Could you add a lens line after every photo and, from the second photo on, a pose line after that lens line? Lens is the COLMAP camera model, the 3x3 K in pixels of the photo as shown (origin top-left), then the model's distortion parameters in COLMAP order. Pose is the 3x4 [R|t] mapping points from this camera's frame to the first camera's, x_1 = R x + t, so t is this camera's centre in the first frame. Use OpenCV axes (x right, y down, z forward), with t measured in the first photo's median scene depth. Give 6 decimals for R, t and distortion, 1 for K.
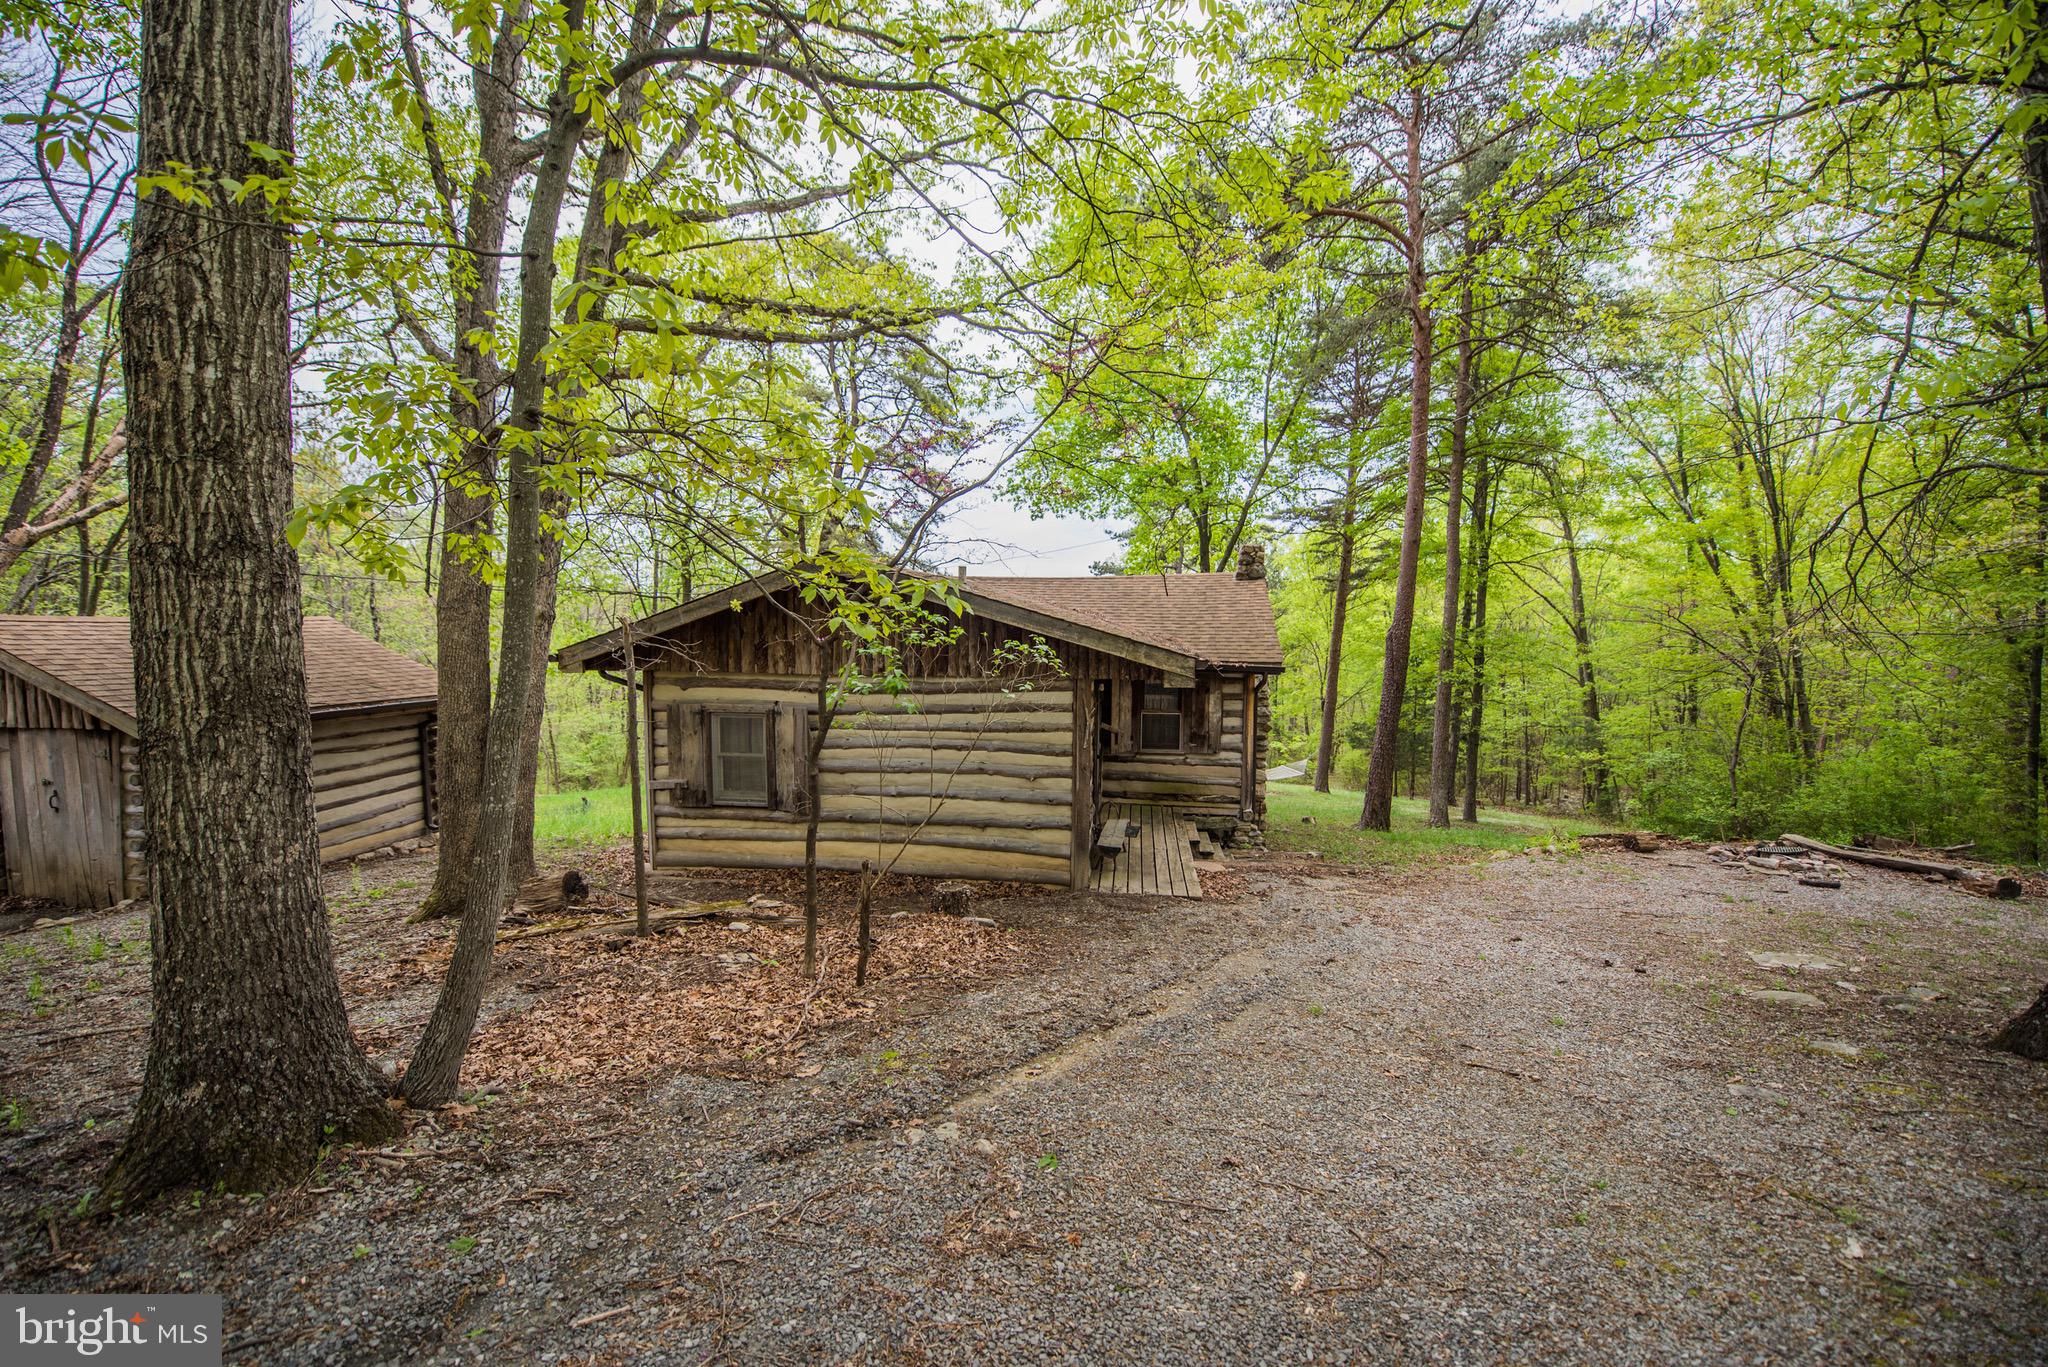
lens RADIAL K [[812.5, 0, 1017.3], [0, 812.5, 682.2], [0, 0, 1]] dist [-0.016312, -0.001347]
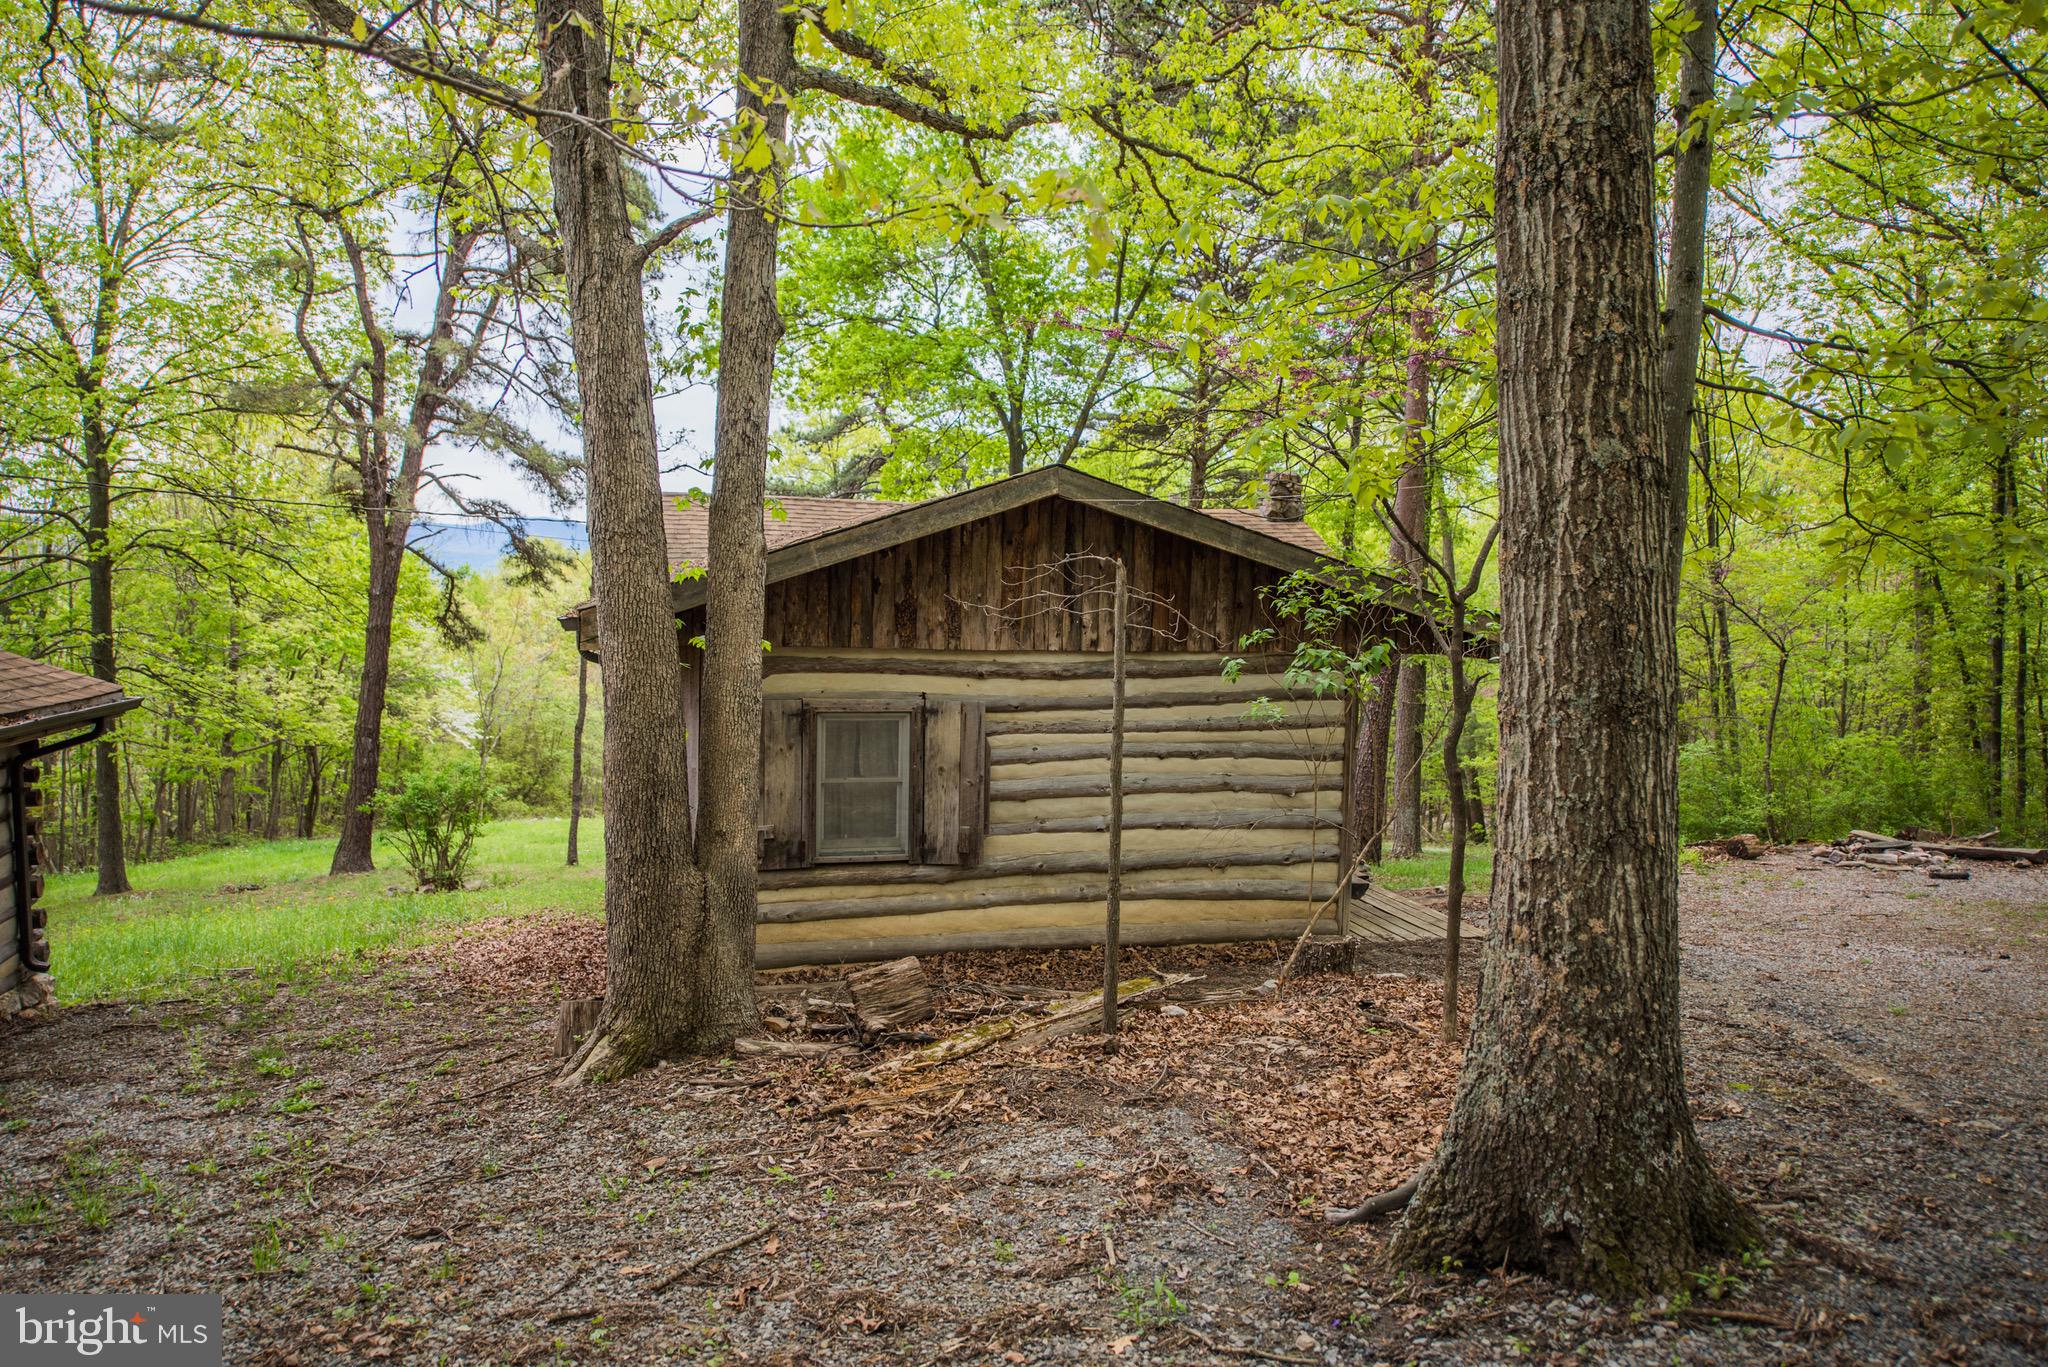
lens RADIAL K [[1342.7, 0, 1029.0], [0, 1342.7, 682.0], [0, 0, 1]] dist [0.000760, -0.001437]
pose [[0.918835, -0.013249, 0.394419, -0.629774], [0.012385, 0.999912, 0.004737, 0.010957], [-0.394447, 0.000532, 0.918918, 0.001138]]
